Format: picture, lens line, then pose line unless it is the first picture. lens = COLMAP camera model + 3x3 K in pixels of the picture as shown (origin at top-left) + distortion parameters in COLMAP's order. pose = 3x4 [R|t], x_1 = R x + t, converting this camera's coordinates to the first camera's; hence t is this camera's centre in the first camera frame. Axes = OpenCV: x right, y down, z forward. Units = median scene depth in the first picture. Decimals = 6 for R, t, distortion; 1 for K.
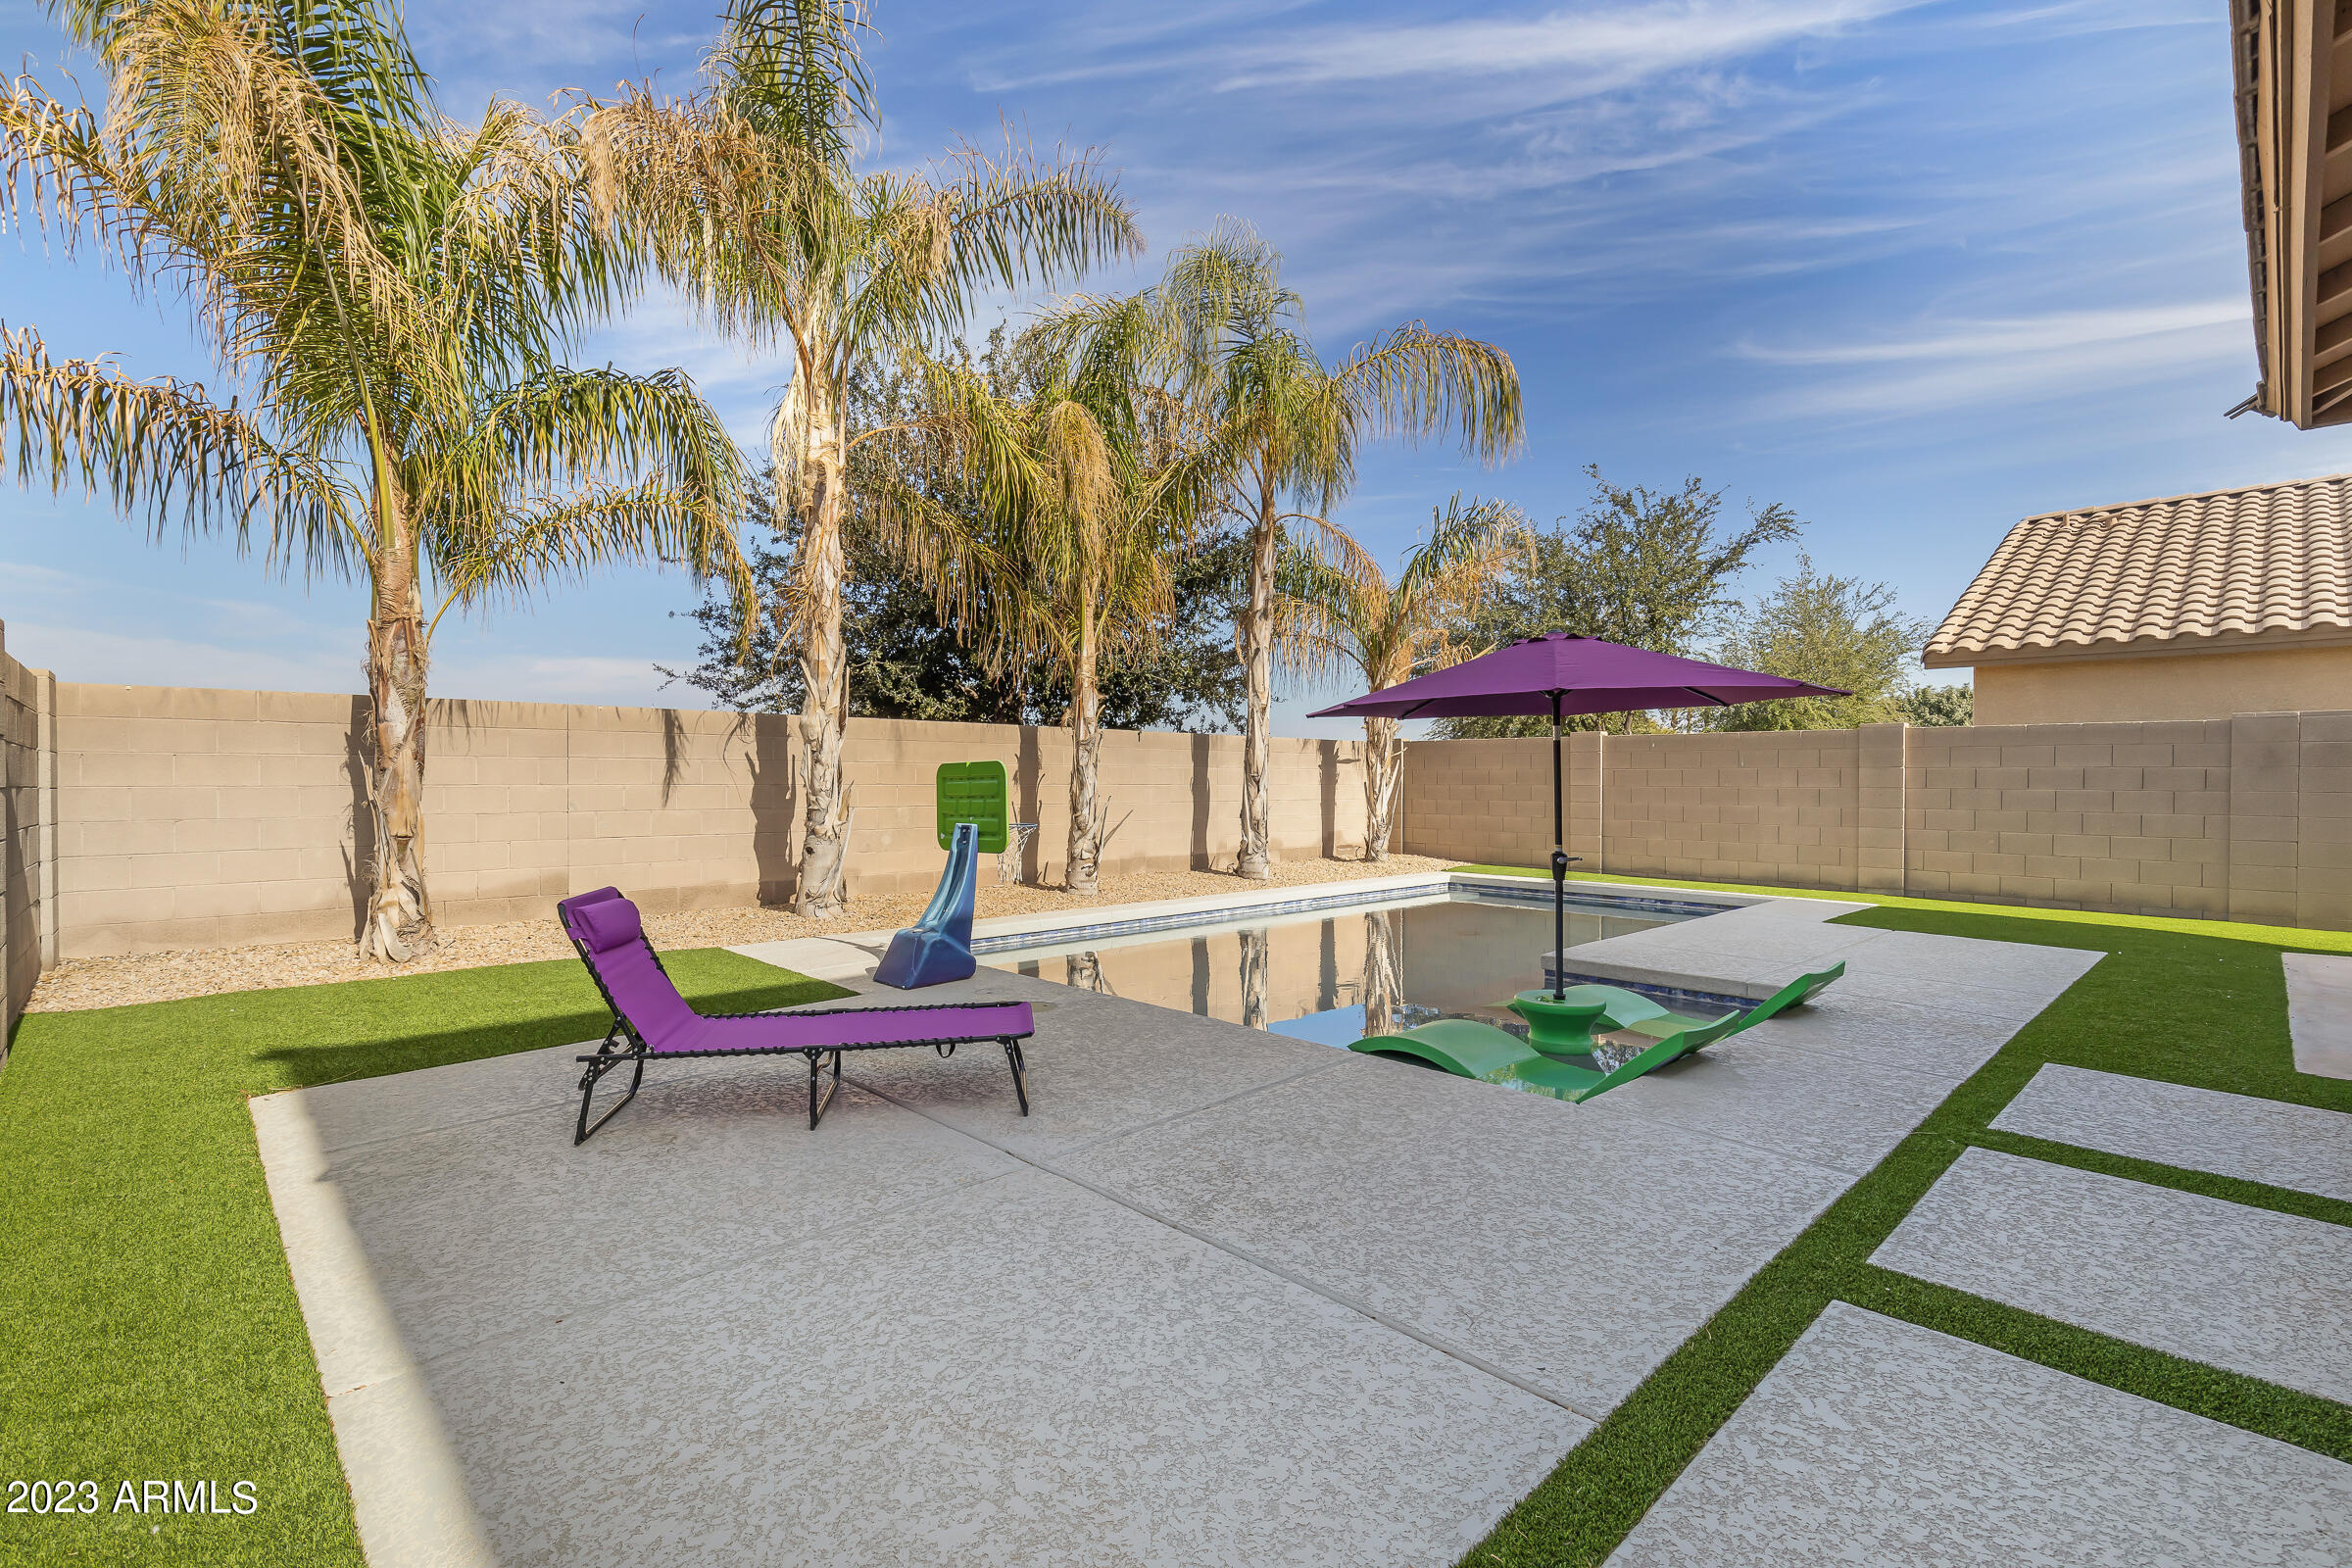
lens RADIAL K [[1068.4, 0, 1171.5], [0, 1068.4, 777.5], [0, 0, 1]] dist [0.003861, 0.001161]
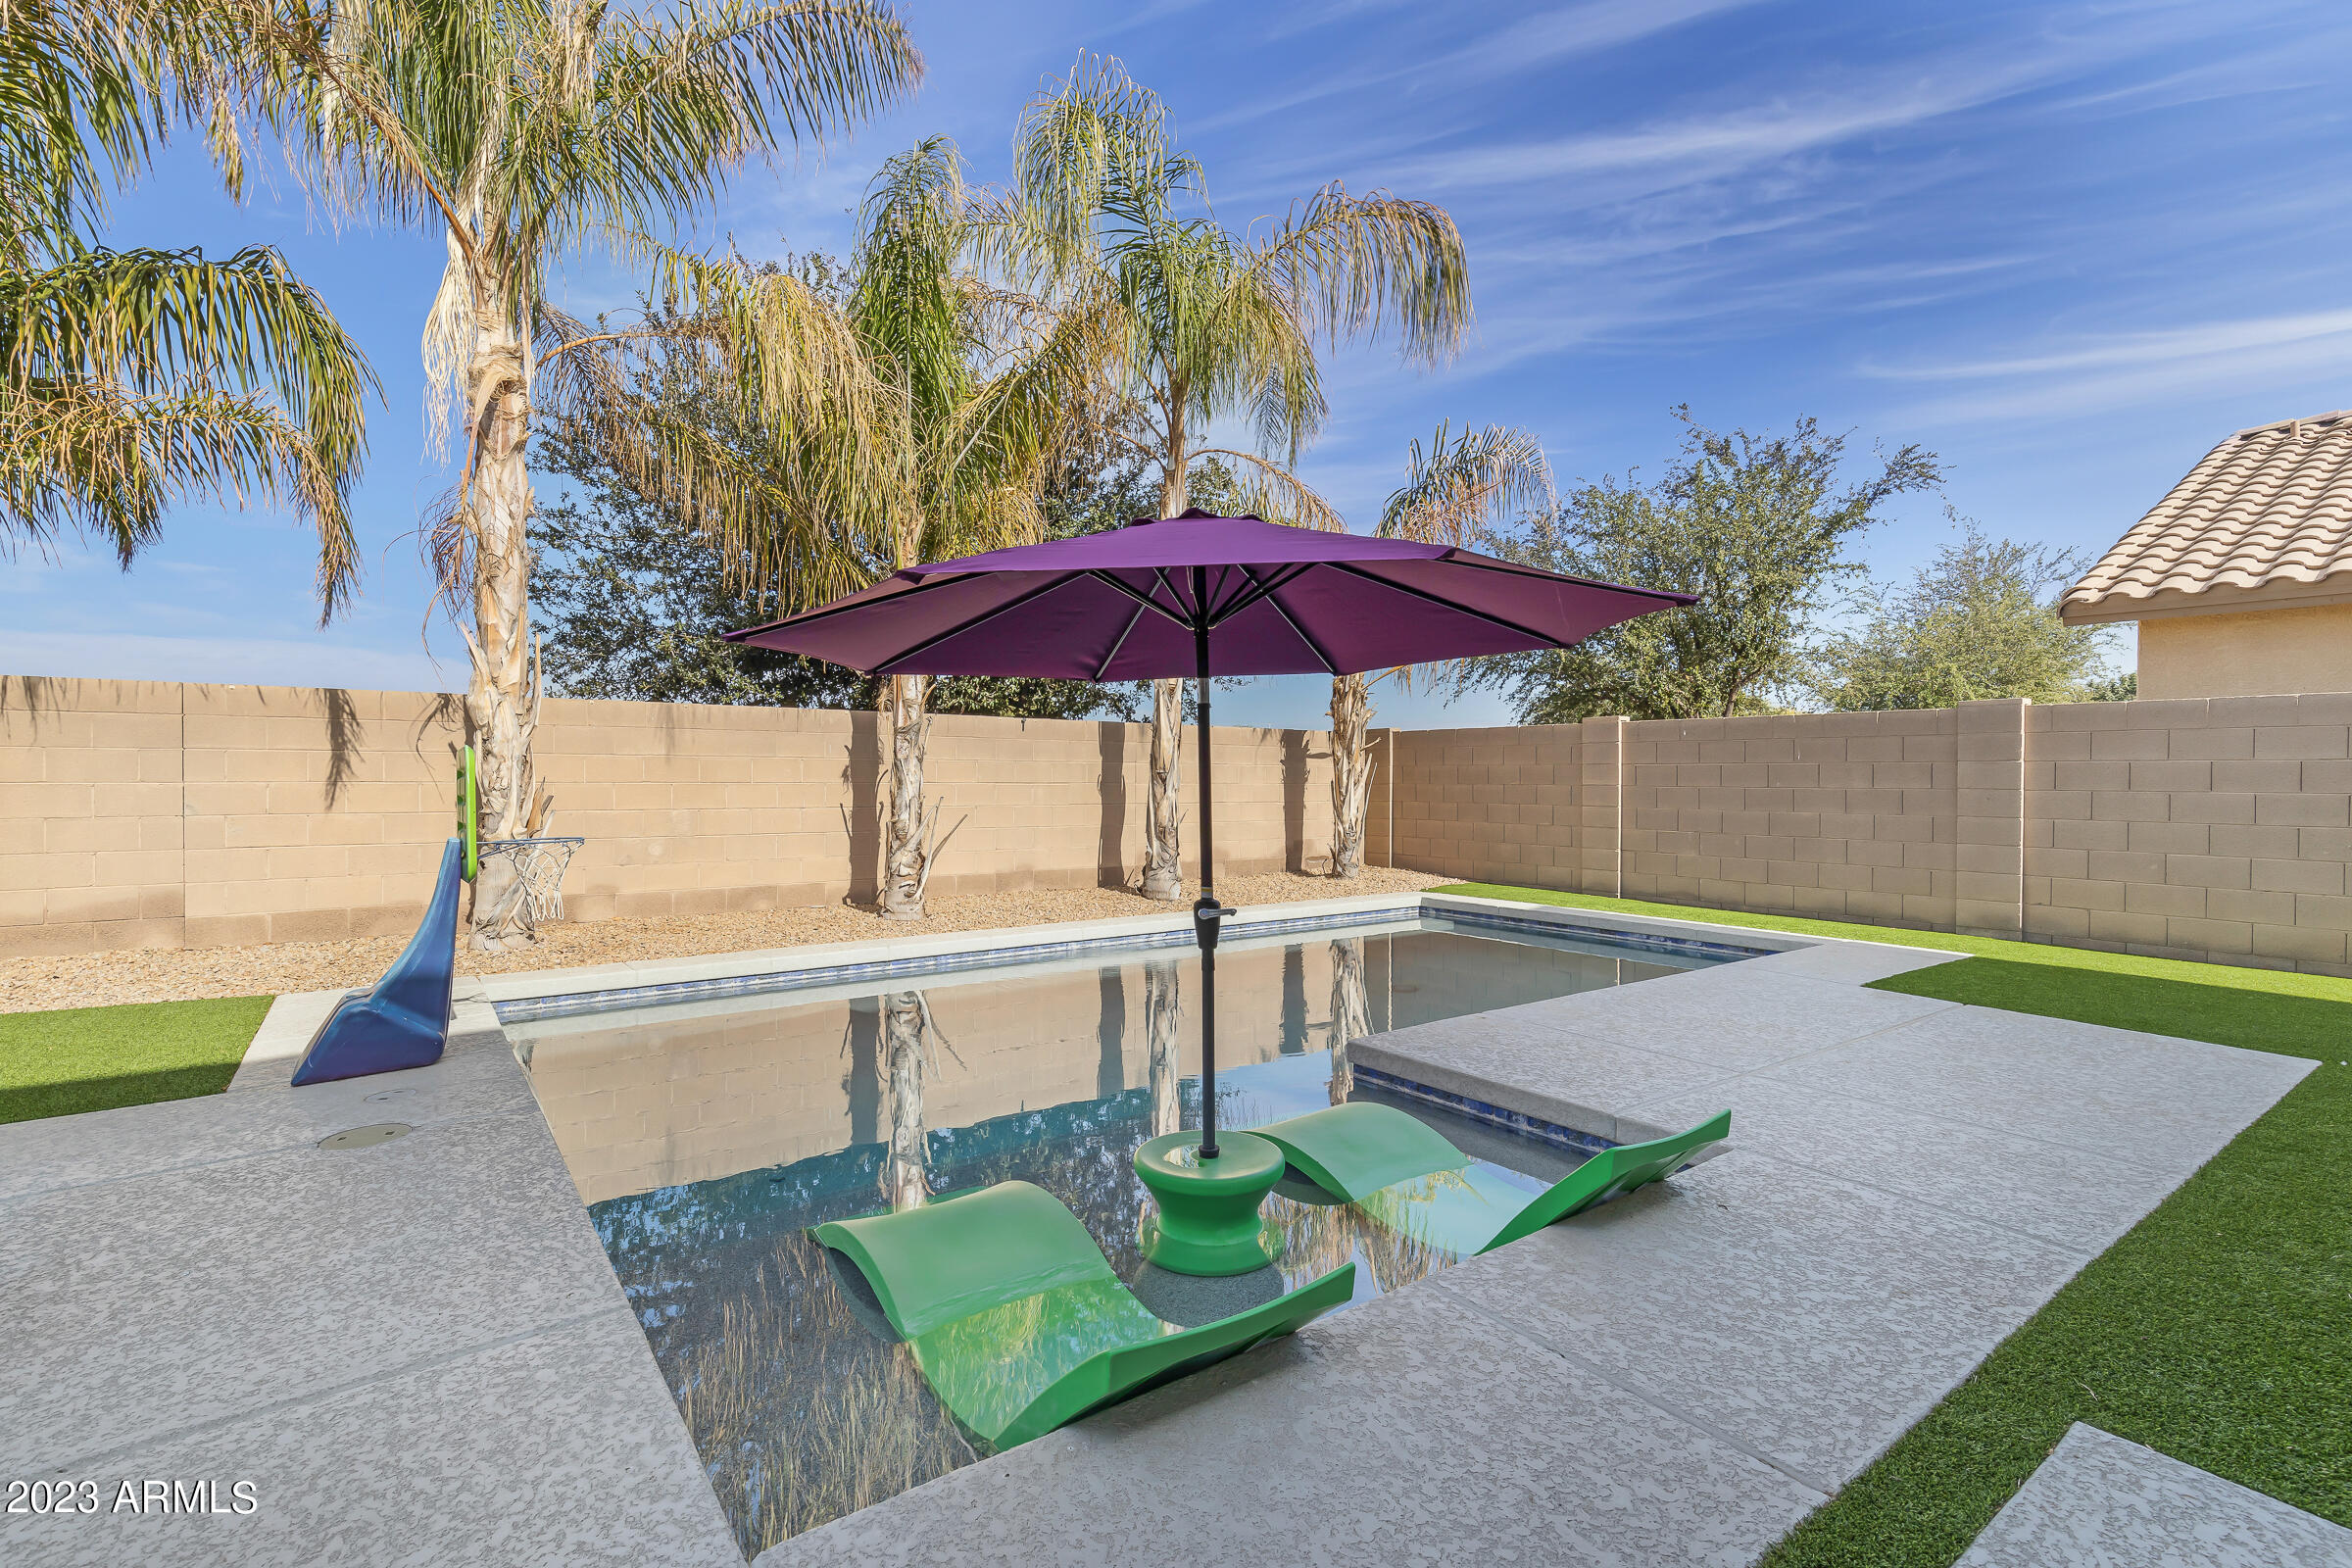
lens RADIAL K [[1068.4, 0, 1175.6], [0, 1068.4, 781.5], [0, 0, 1]] dist [0.003861, 0.001161]
pose [[0.992187, 0.001493, -0.124749, 0.189853], [-0.000963, 0.999990, 0.004306, 0.001739], [0.124755, -0.004152, 0.992179, 0.196332]]
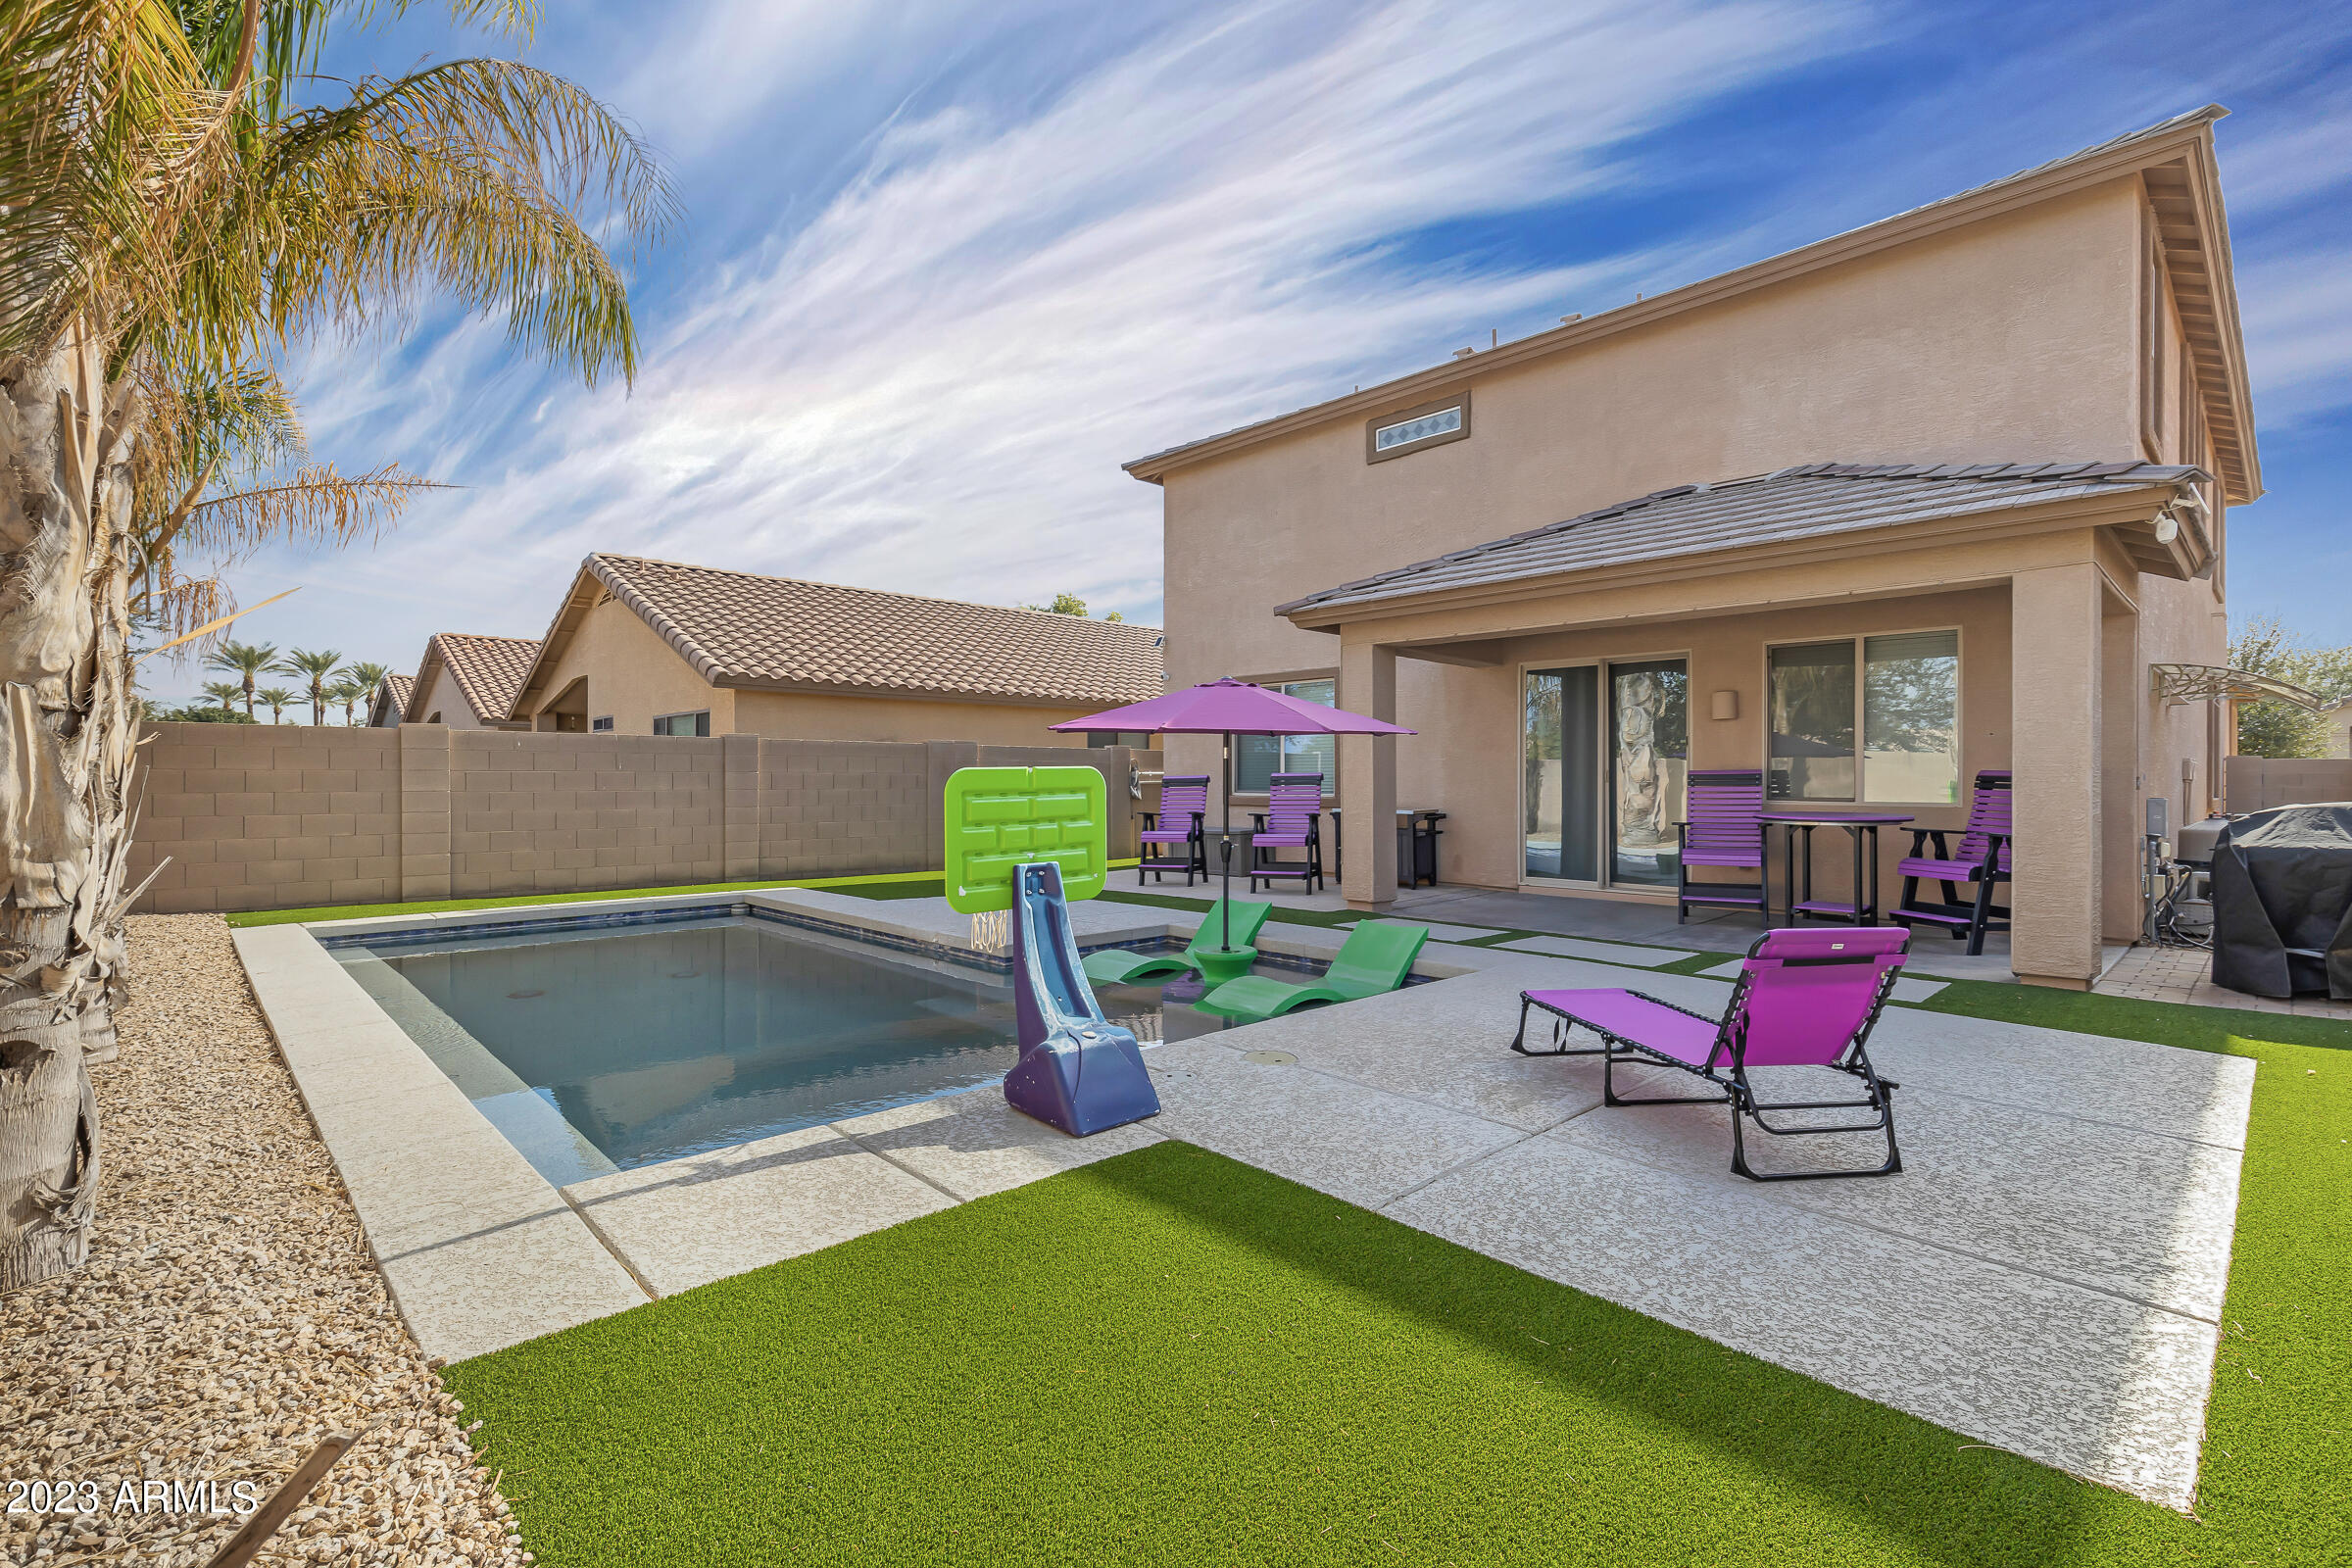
lens RADIAL K [[1068.4, 0, 1179.1], [0, 1068.4, 786.0], [0, 0, 1]] dist [0.003861, 0.001161]
pose [[-0.006957, -0.011194, 0.999913, -0.446004], [-0.000897, 0.999937, 0.011188, -0.006275], [-0.999975, -0.000819, -0.006967, 0.486598]]
